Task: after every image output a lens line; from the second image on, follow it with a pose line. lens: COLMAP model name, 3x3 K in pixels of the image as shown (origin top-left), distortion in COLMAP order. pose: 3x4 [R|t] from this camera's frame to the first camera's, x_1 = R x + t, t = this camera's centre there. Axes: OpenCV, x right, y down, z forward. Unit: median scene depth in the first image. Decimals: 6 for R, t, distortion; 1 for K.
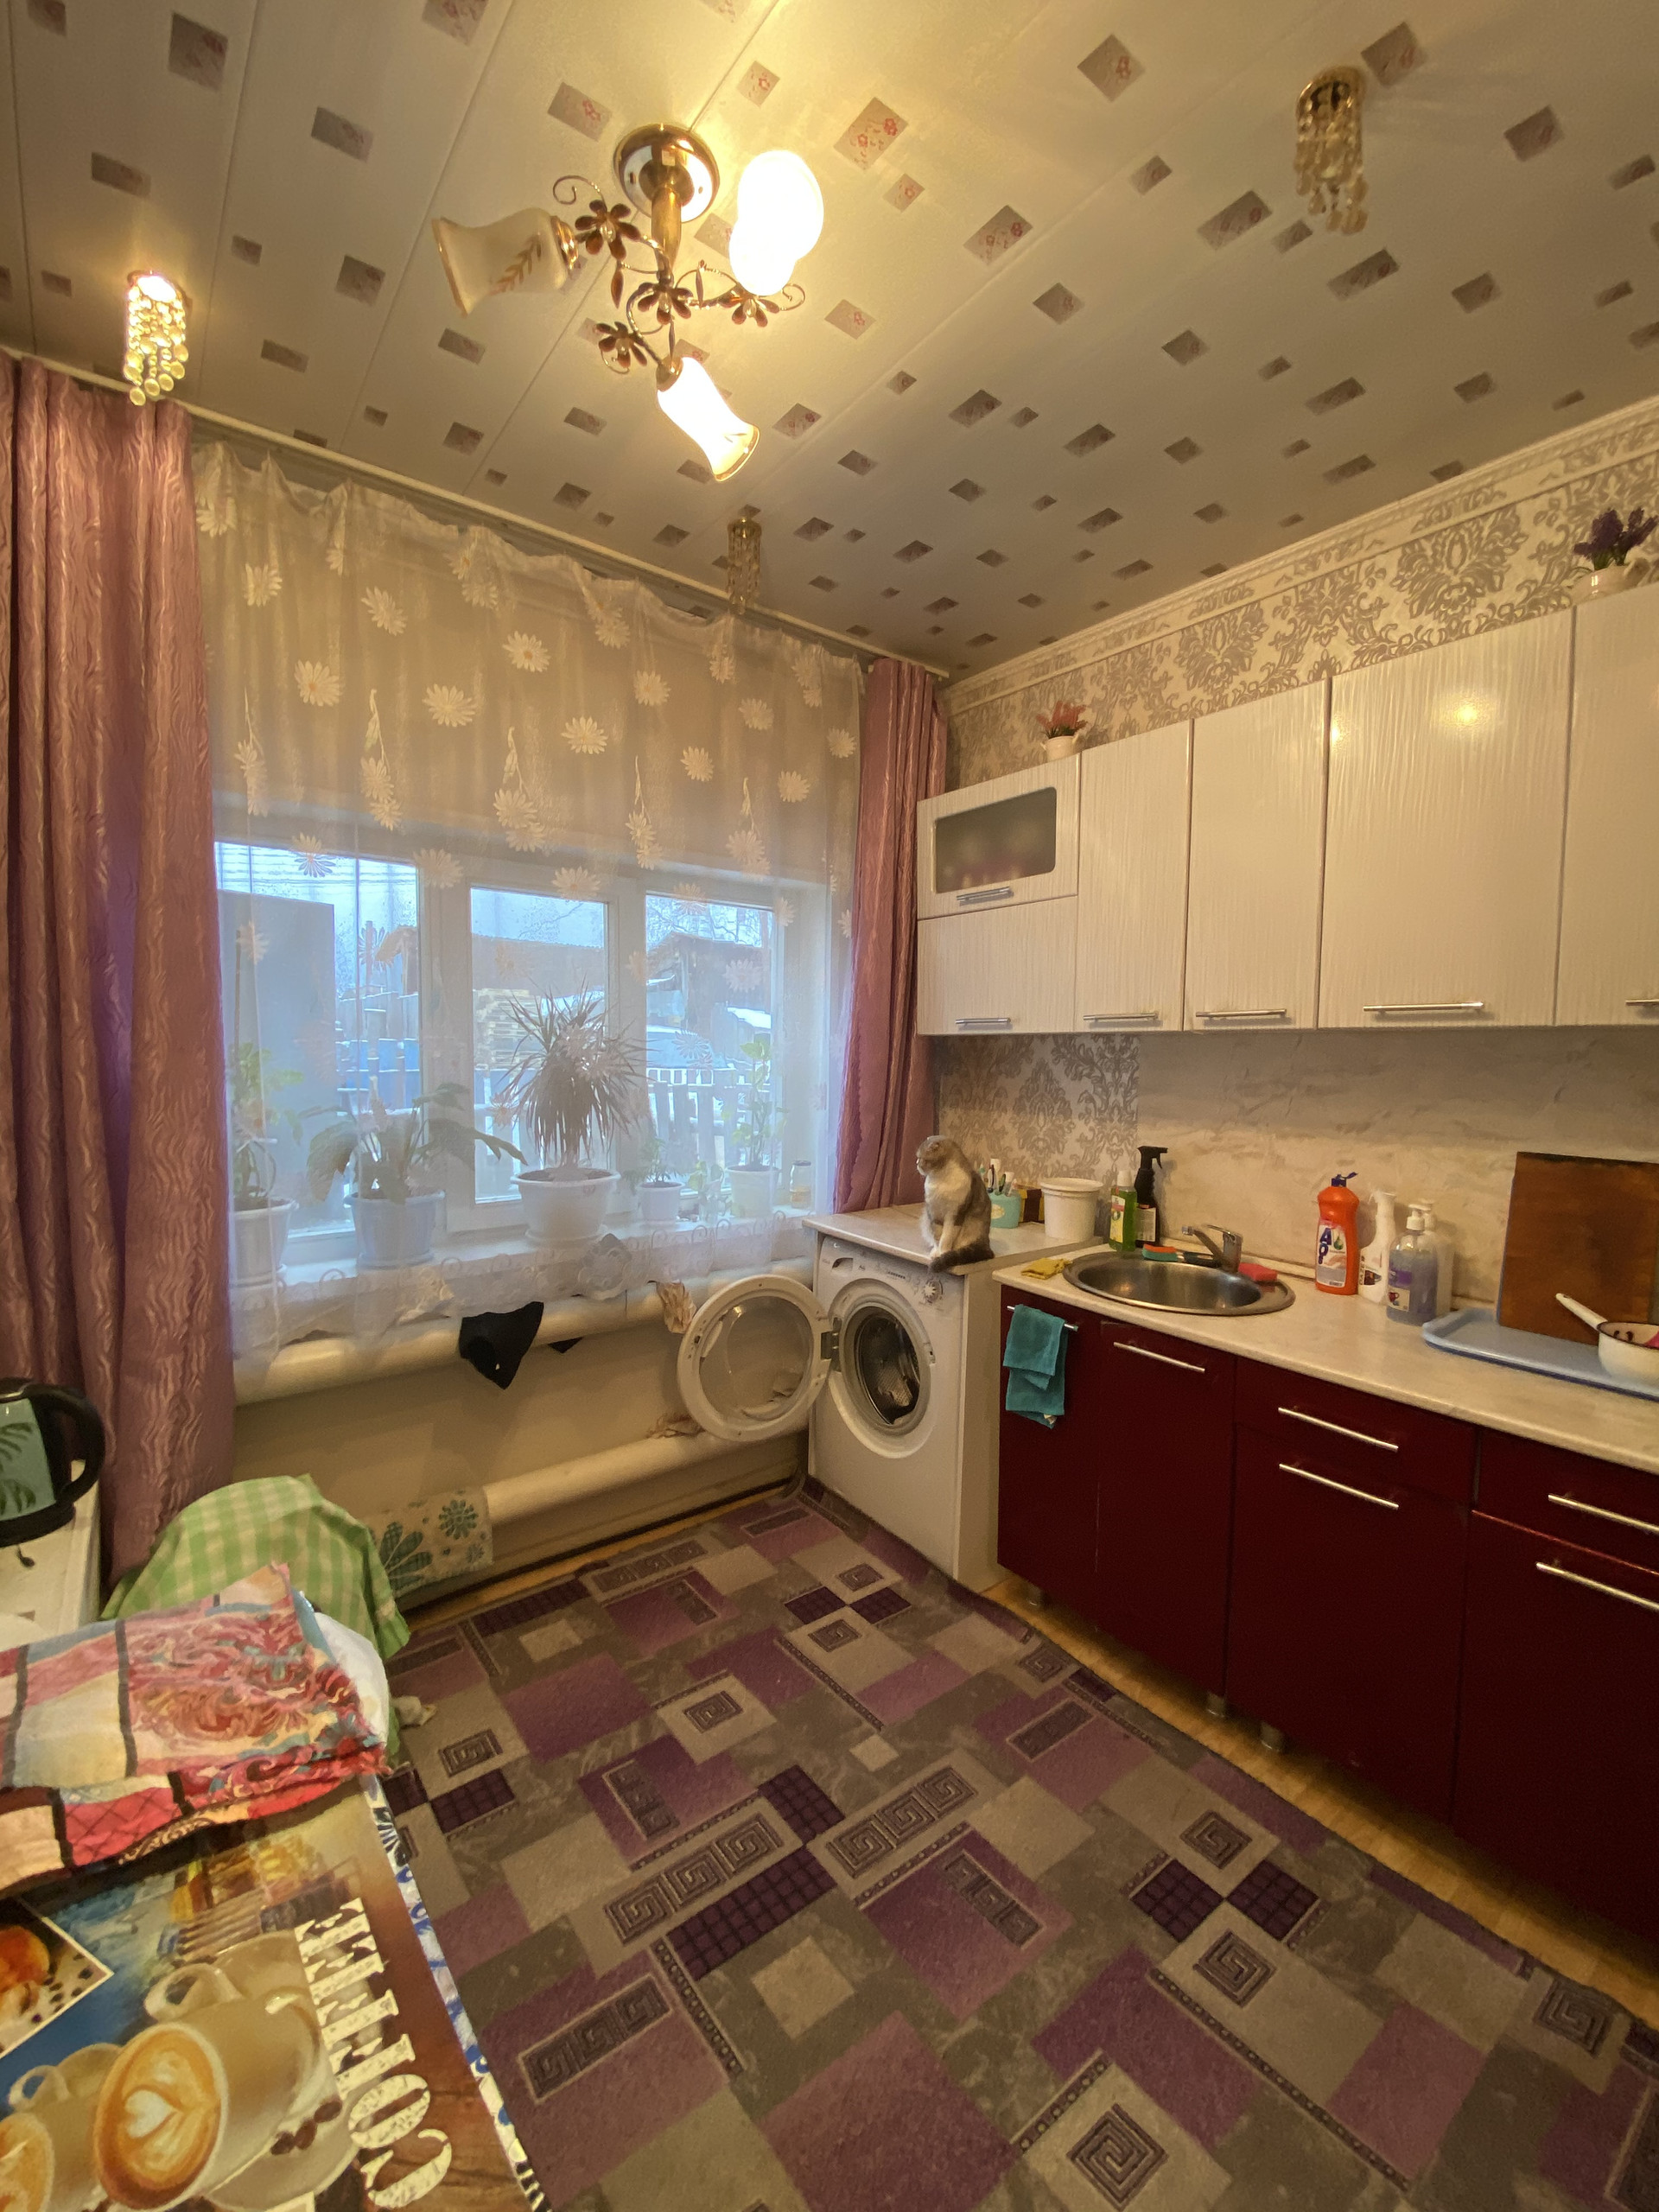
lens RADIAL K [[910.2, 0, 837.4], [0, 910.2, 1096.1], [0, 0, 1]] dist [0.019314, -0.018940]
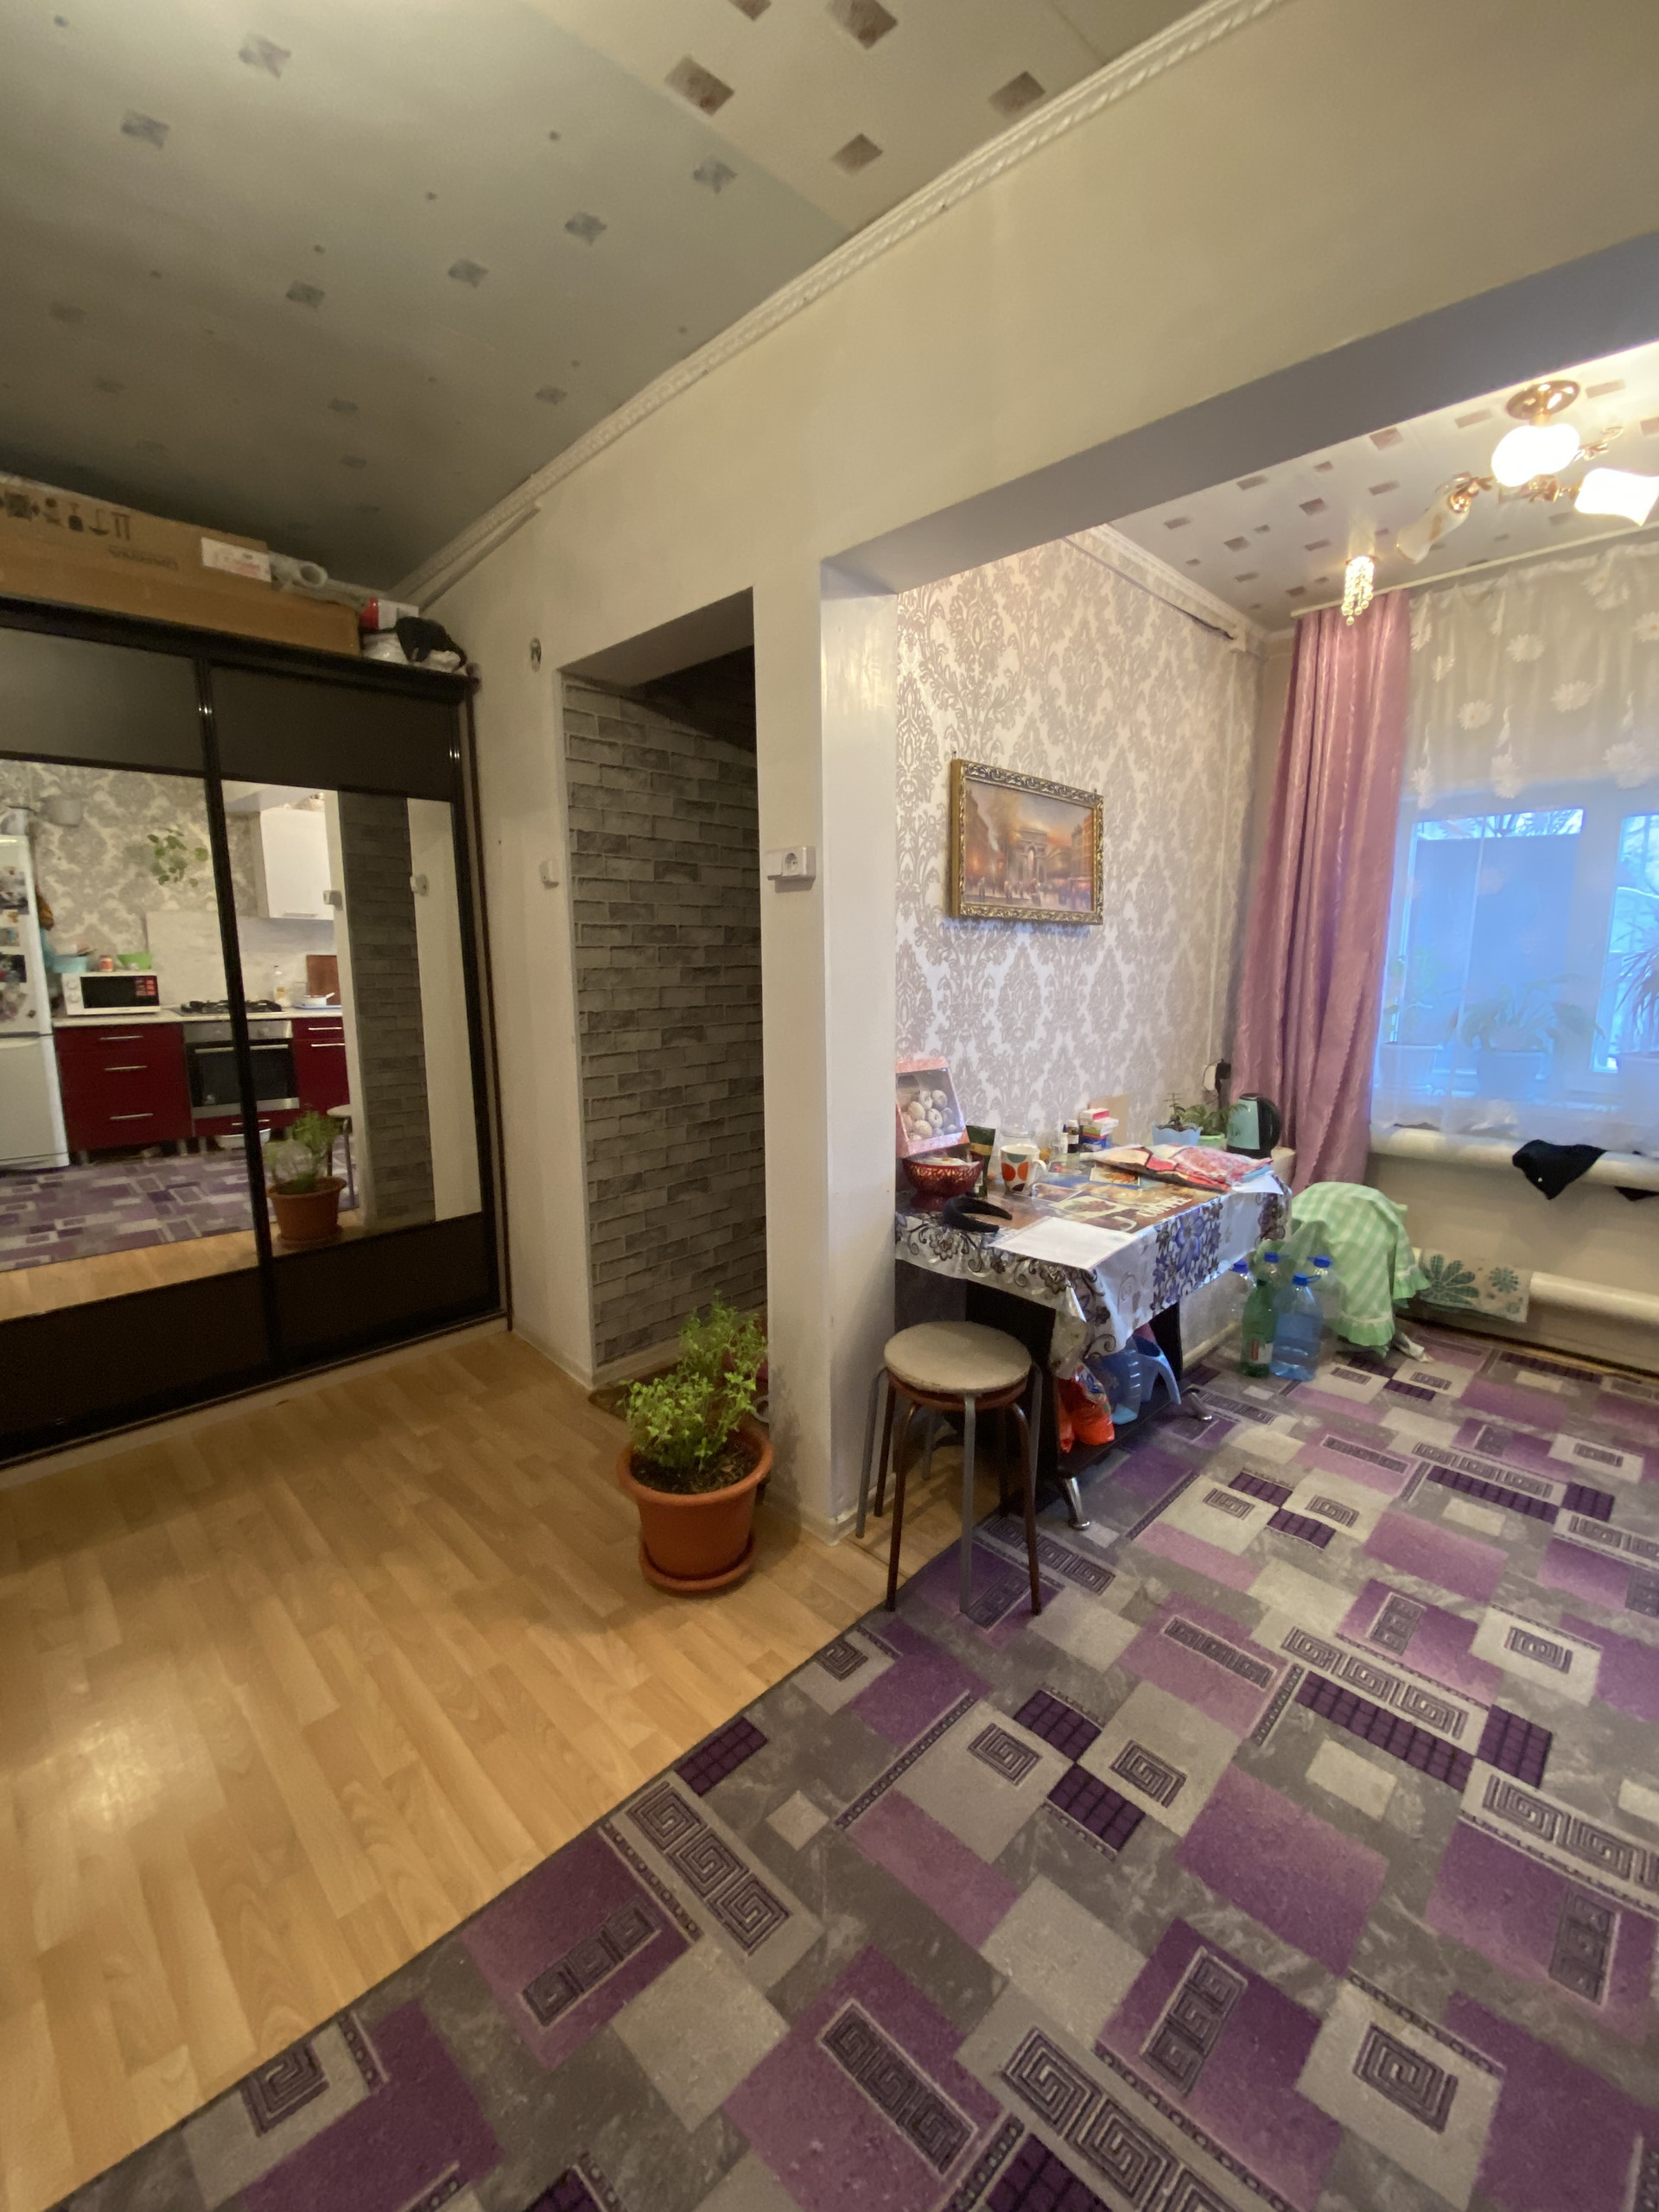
lens RADIAL K [[910.2, 0, 837.4], [0, 910.2, 1096.1], [0, 0, 1]] dist [0.019314, -0.018940]
pose [[0.131141, 0.146384, -0.980497, 0.973743], [-0.058035, 0.988476, 0.139813, 0.045993], [0.989664, 0.038568, 0.138125, -0.292452]]
